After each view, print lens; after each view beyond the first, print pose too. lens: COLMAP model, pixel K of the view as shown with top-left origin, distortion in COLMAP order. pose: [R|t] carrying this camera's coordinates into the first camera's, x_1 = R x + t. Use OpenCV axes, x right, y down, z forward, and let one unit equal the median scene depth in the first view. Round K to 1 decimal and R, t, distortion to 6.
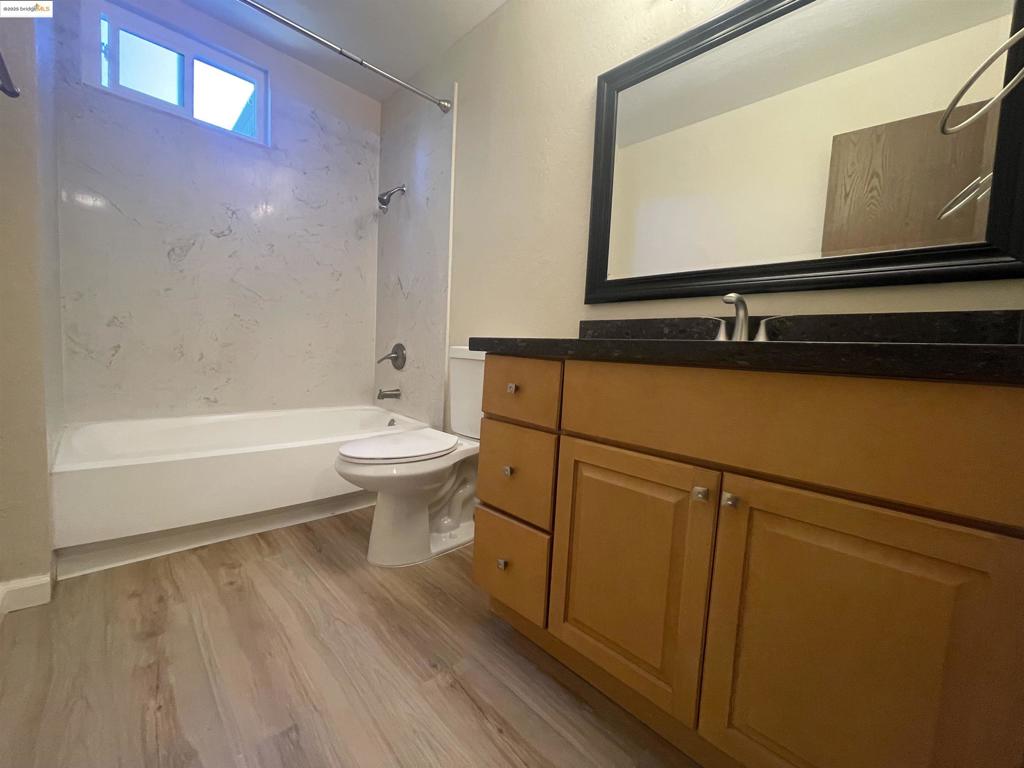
lens RADIAL K [[412.5, 0, 508.7], [0, 412.5, 379.5], [0, 0, 1]] dist [-0.000291, 0.000443]
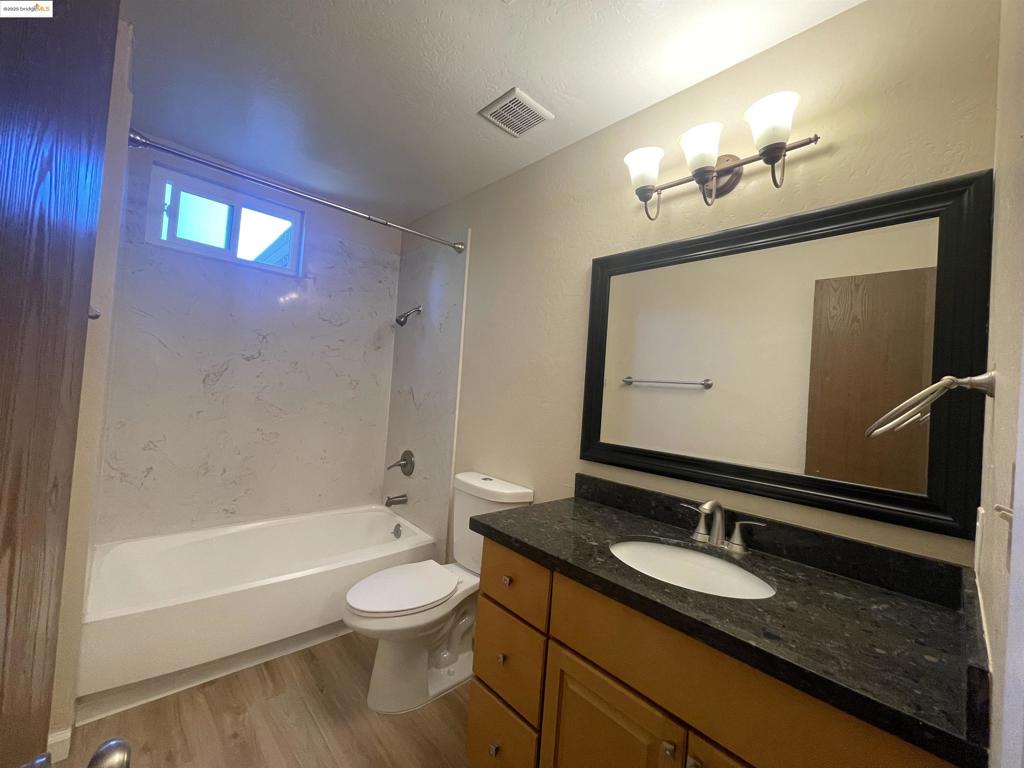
lens RADIAL K [[412.5, 0, 508.5], [0, 412.5, 380.3], [0, 0, 1]] dist [-0.000291, 0.000443]
pose [[0.999430, 0.021582, -0.025959, 0.018738], [-0.023954, 0.995205, -0.094832, -0.250330], [0.023788, 0.095399, 0.995155, -0.085839]]
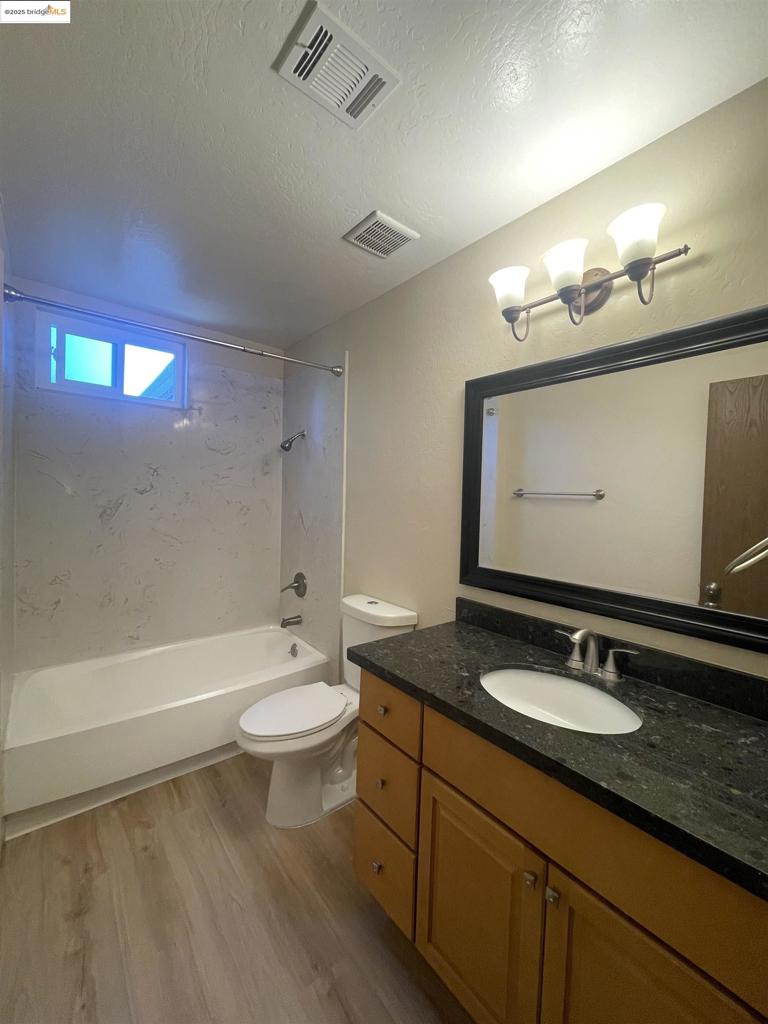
lens RADIAL K [[412.5, 0, 387.9], [0, 412.5, 506.4], [0, 0, 1]] dist [-0.000291, 0.000443]
pose [[0.996361, -0.019732, -0.082917, 0.080323], [0.015768, 0.998713, -0.048198, -0.298853], [0.083762, 0.046715, 0.995390, -0.092020]]
